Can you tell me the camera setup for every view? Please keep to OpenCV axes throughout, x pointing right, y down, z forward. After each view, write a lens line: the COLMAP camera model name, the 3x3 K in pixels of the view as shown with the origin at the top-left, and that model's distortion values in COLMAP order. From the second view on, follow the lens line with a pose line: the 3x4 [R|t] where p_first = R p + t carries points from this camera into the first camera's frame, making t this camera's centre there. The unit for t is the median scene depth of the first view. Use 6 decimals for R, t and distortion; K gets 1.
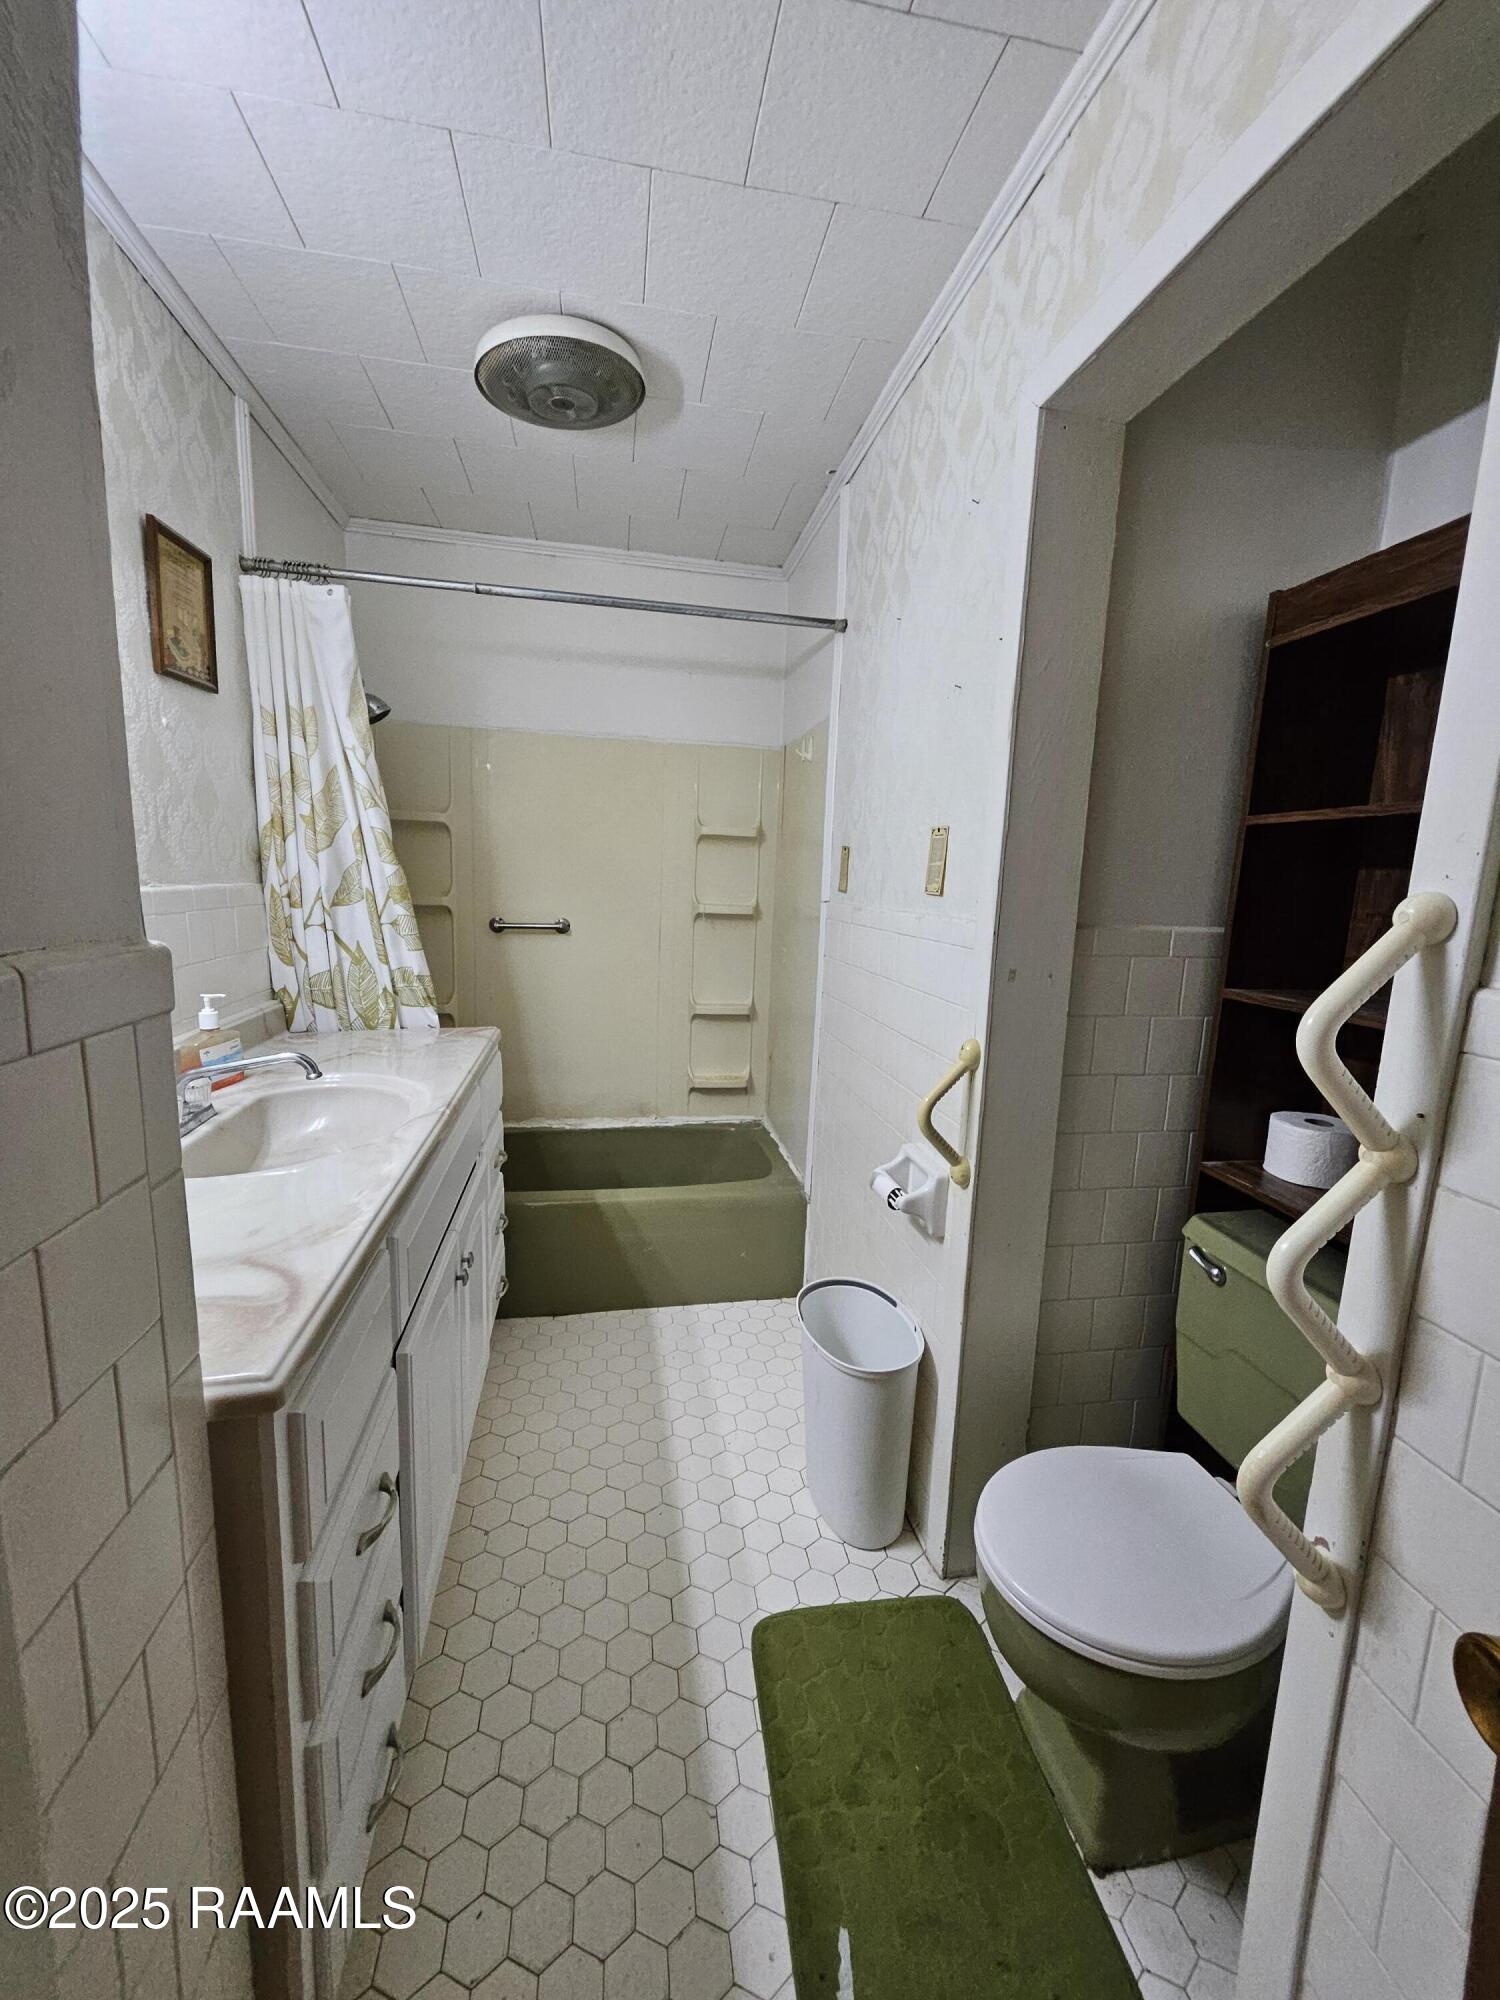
lens RADIAL K [[787.6, 0, 758.1], [0, 787.6, 1002.7], [0, 0, 1]] dist [0.002128, -0.002455]
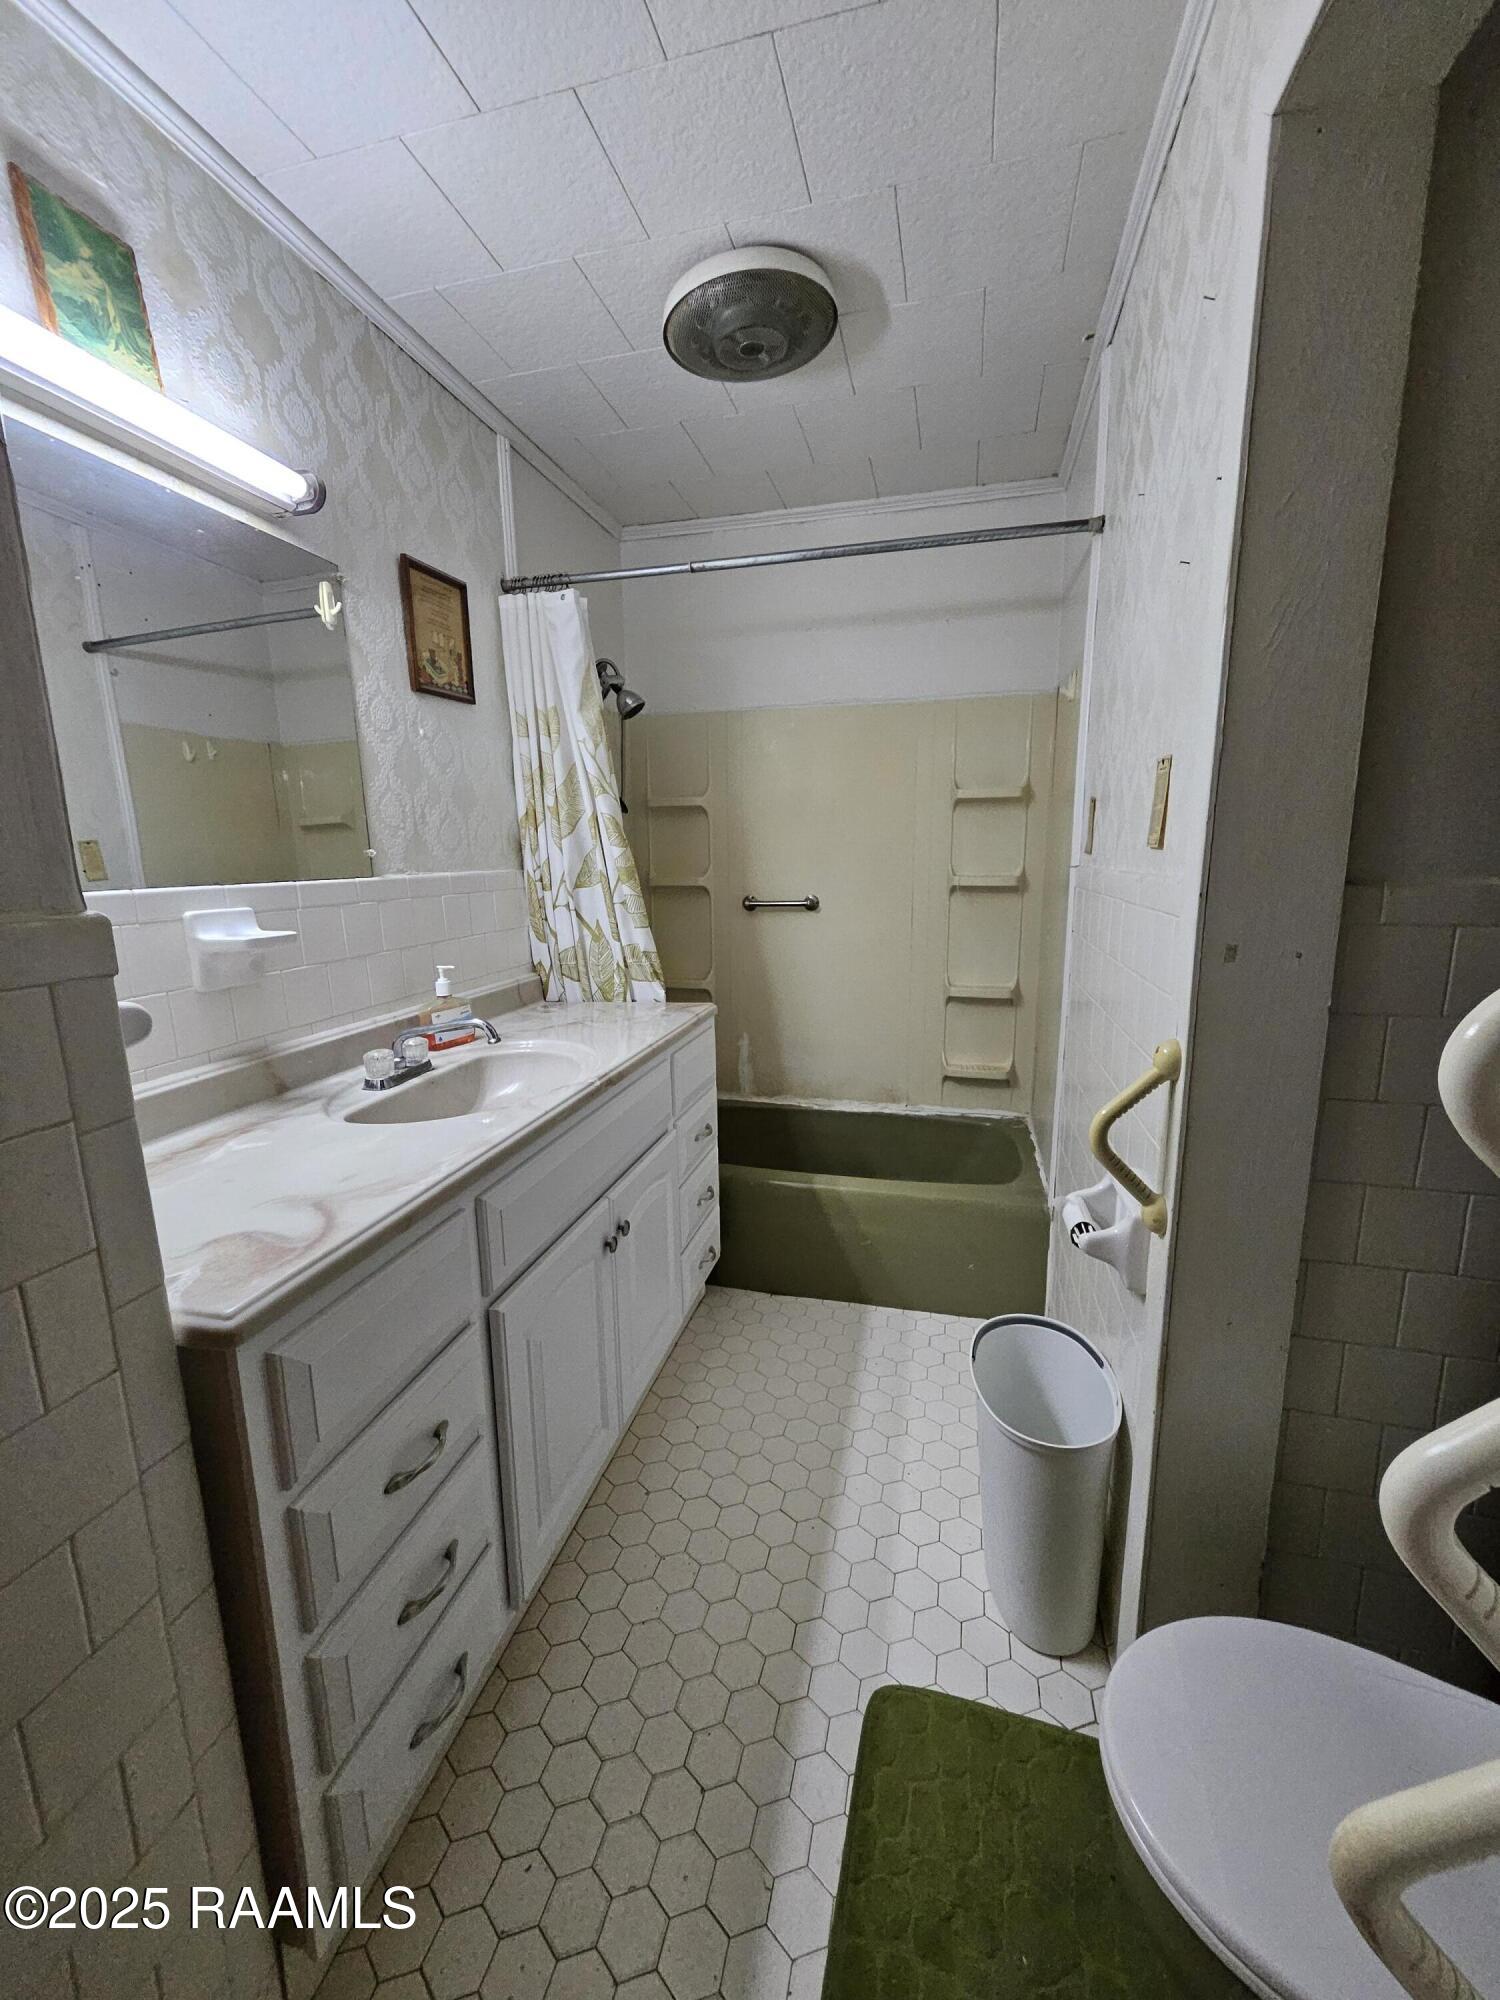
lens RADIAL K [[787.6, 0, 747.3], [0, 787.6, 1001.4], [0, 0, 1]] dist [0.002128, -0.002455]
pose [[0.904796, 0.032603, -0.424596, 0.161506], [-0.022718, 0.999341, 0.028323, -0.000910], [0.425239, -0.015980, 0.904940, 0.115349]]
